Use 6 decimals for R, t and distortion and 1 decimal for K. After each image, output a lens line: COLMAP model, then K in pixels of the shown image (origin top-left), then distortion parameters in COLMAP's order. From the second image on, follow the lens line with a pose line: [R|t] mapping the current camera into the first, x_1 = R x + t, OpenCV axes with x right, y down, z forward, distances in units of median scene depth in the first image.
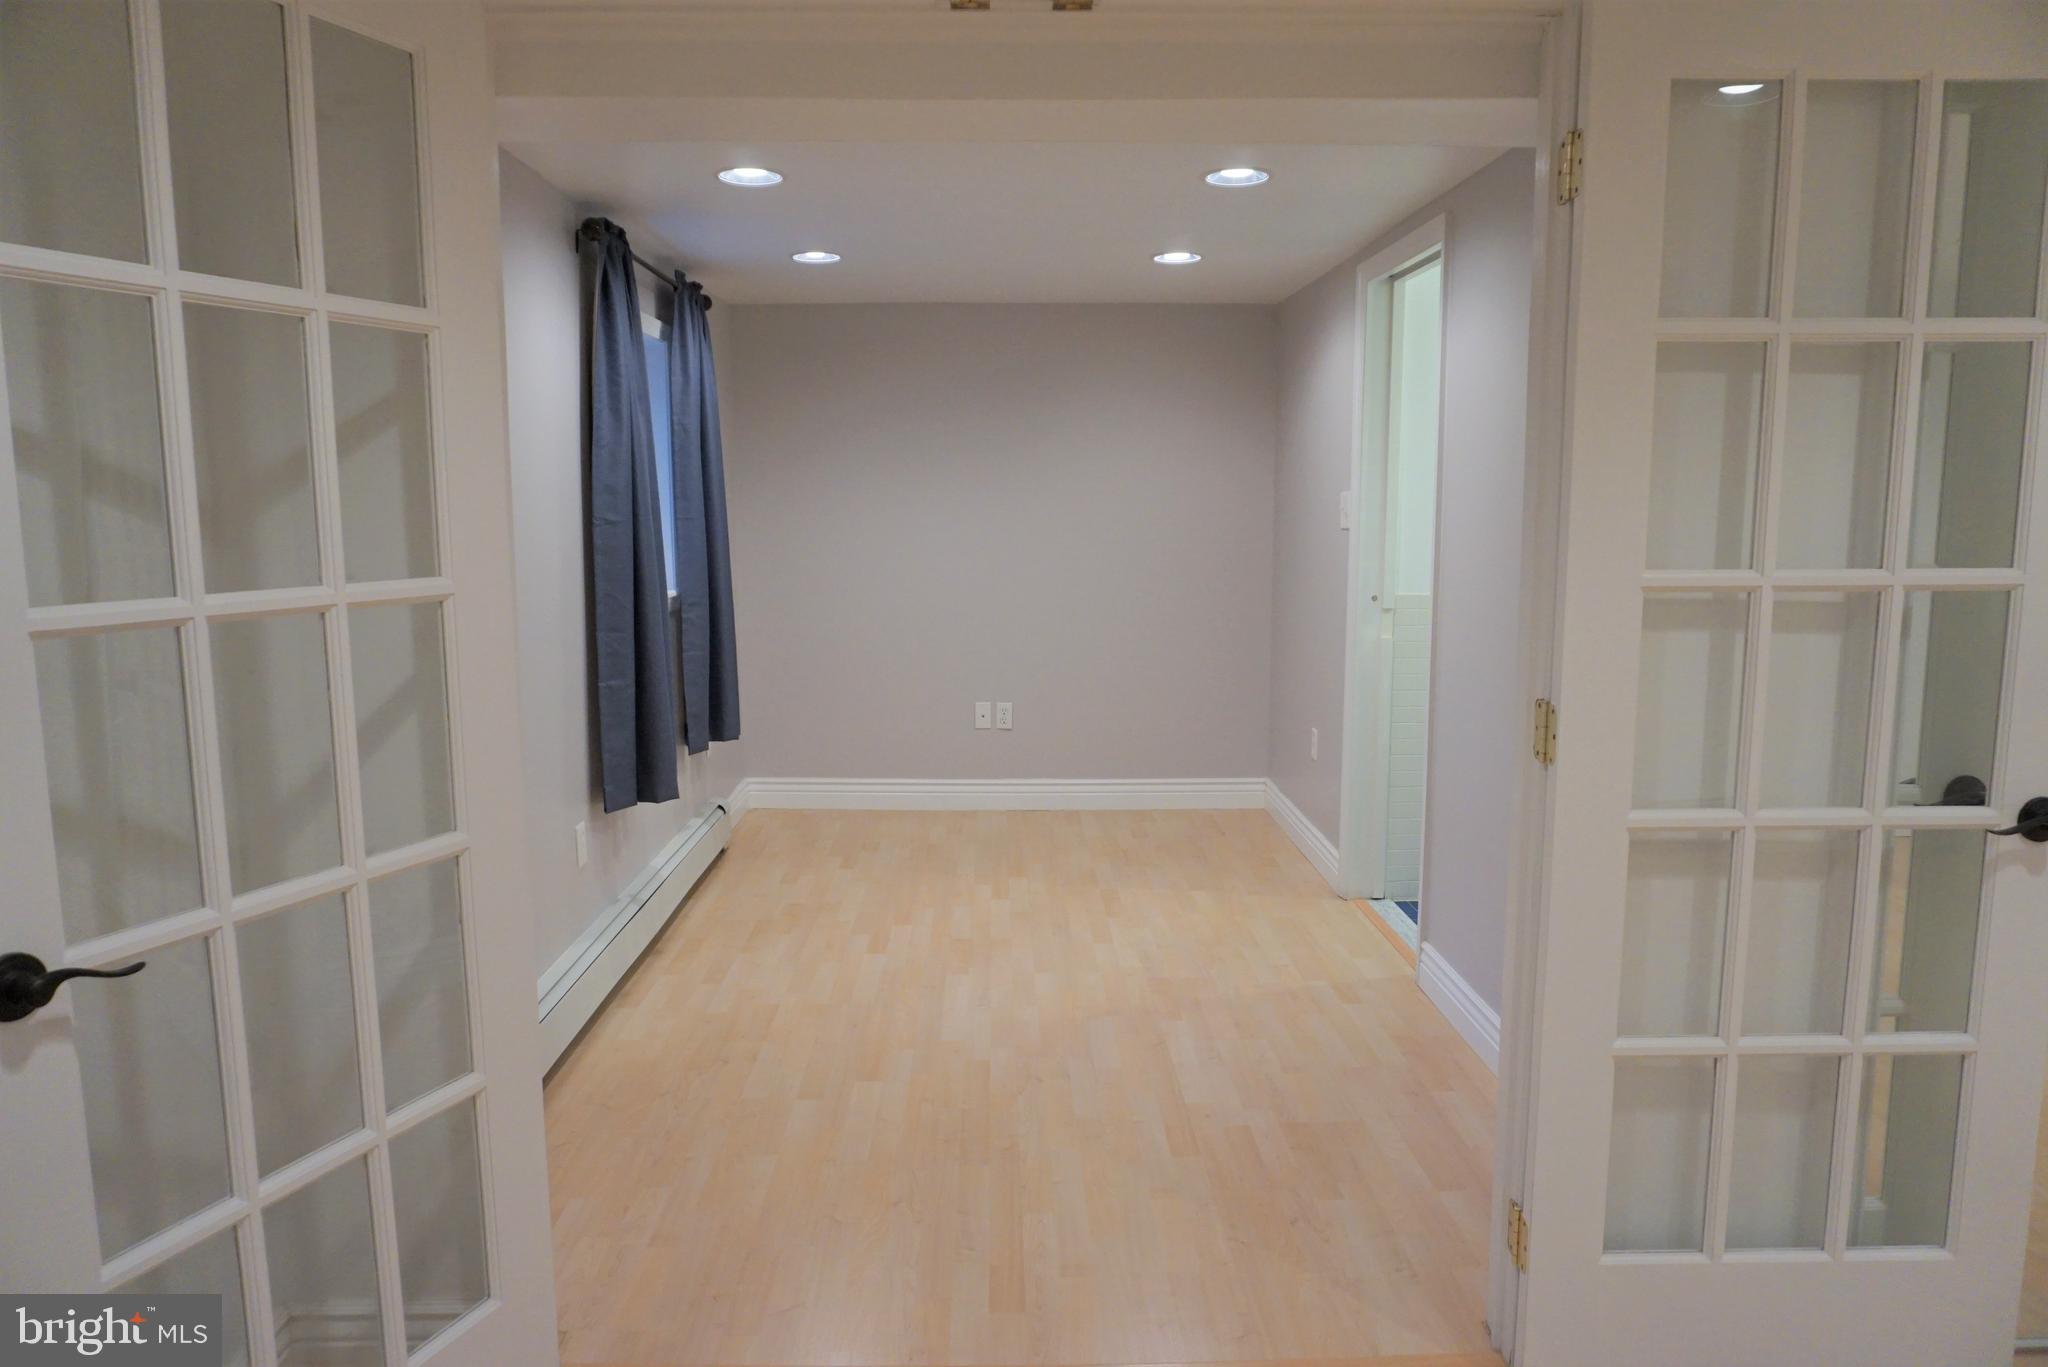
lens RADIAL K [[1430.1, 0, 1034.3], [0, 1430.1, 703.9], [0, 0, 1]] dist [-0.053370, 0.042743]
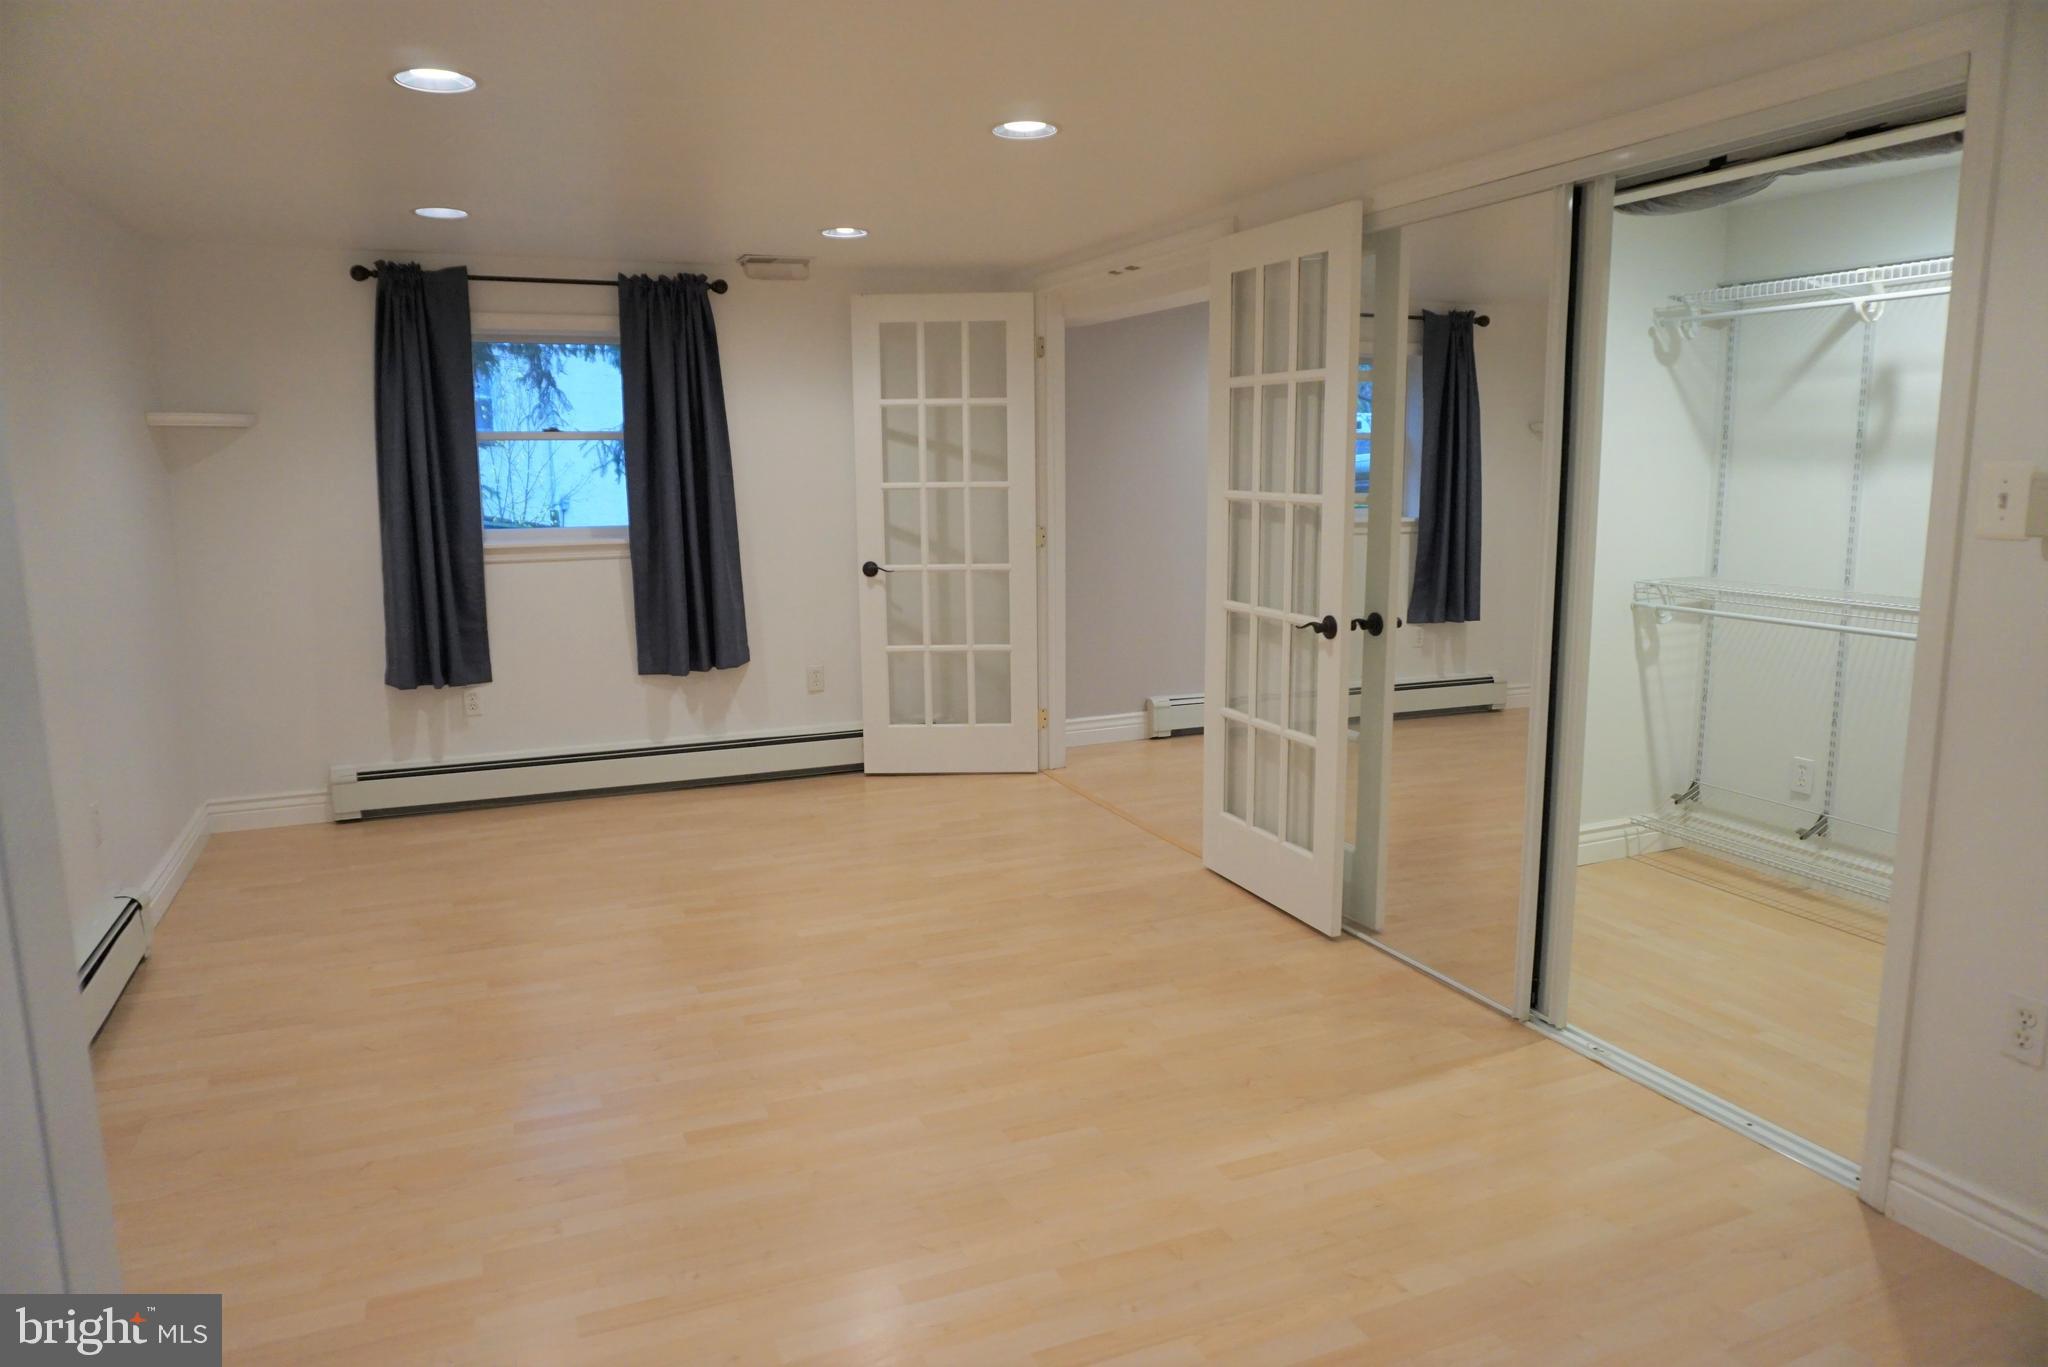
lens RADIAL K [[1365.4, 0, 1026.2], [0, 1365.4, 690.9], [0, 0, 1]] dist [-0.048045, 0.036844]
pose [[0.358471, 0.162529, -0.919284, 2.713333], [-0.126540, 0.984099, 0.124644, -0.013661], [0.924925, 0.071645, 0.373337, -0.083118]]
